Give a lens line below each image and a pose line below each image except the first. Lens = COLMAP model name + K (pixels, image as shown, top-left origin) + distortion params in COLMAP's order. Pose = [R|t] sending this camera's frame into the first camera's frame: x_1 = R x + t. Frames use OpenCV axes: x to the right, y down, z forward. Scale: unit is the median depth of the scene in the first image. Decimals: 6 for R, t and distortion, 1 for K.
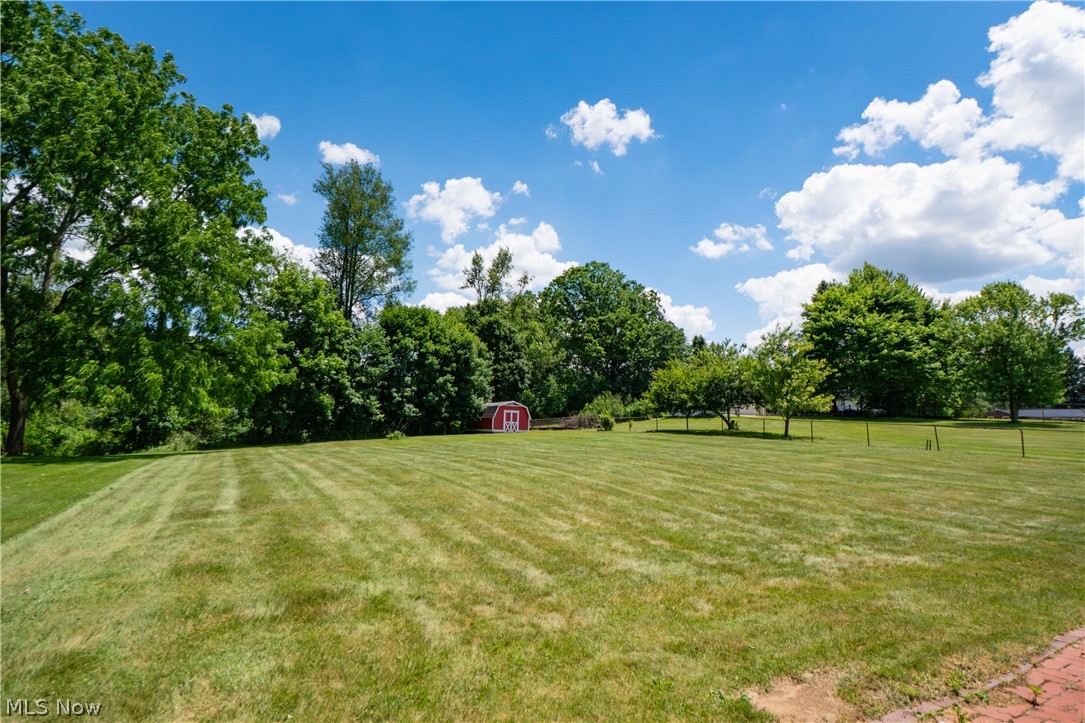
lens RADIAL K [[570.1, 0, 530.2], [0, 570.1, 385.1], [0, 0, 1]] dist [-0.023385, 0.009303]
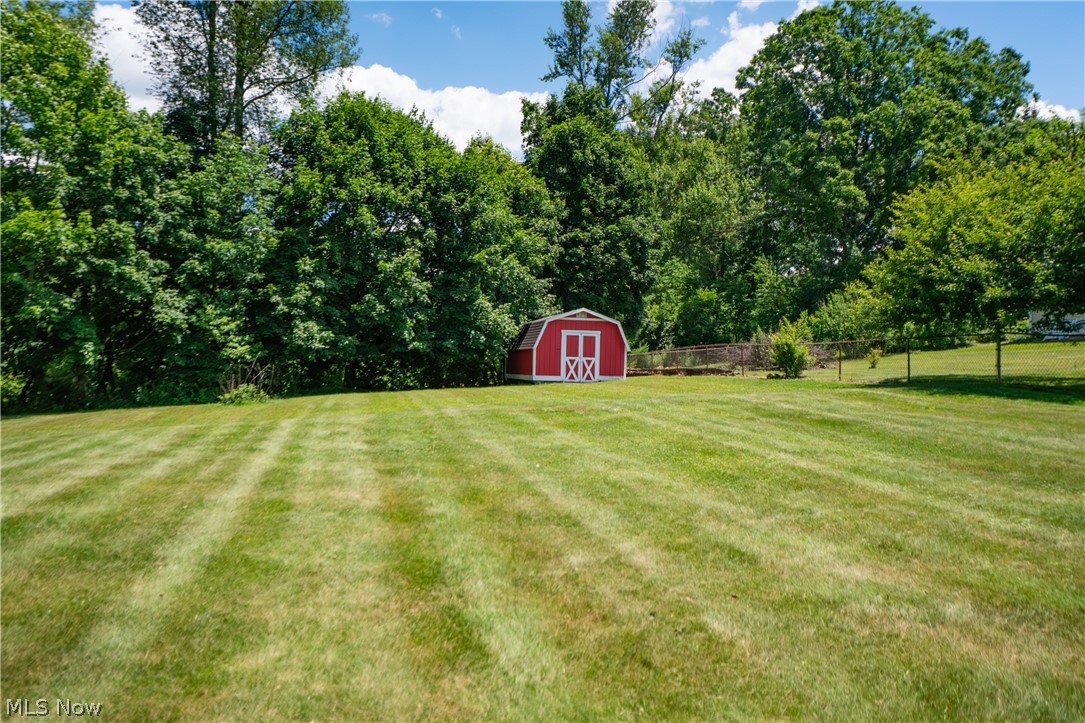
lens RADIAL K [[927.1, 0, 540.6], [0, 927.1, 362.3], [0, 0, 1]] dist [0.109325, 0.064040]
pose [[0.961496, -0.013369, -0.274495, 0.115120], [0.033867, 0.996967, 0.070070, 0.016219], [0.272726, -0.076668, 0.959032, 0.286260]]
